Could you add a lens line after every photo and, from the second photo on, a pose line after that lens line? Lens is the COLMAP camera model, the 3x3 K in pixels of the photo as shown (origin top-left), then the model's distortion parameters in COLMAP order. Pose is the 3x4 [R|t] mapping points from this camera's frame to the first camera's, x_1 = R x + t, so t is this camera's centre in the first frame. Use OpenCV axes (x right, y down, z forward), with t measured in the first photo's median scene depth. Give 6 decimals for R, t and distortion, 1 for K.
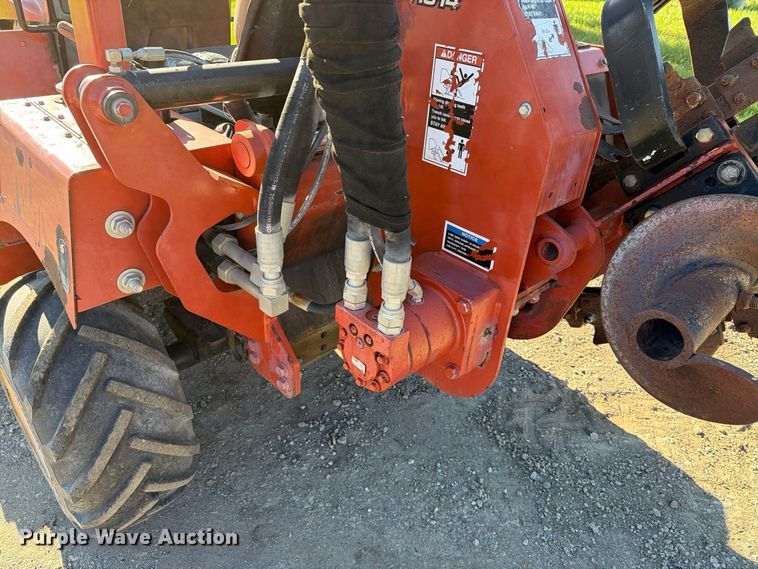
lens RADIAL K [[536.8, 0, 376.2], [0, 536.8, 275.1], [0, 0, 1]] dist [0.103042, -0.126286]
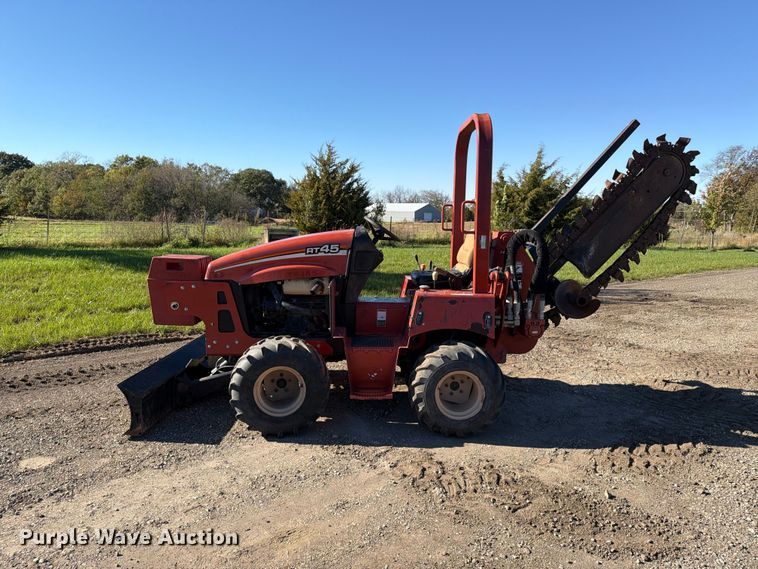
lens RADIAL K [[529.7, 0, 379.3], [0, 529.7, 279.6], [0, 0, 1]] dist [0.088430, -0.113764]
pose [[0.667583, -0.122266, 0.734428, -3.654192], [0.400682, 0.890396, -0.215982, 0.207194], [-0.627525, 0.438458, 0.643403, -1.013043]]
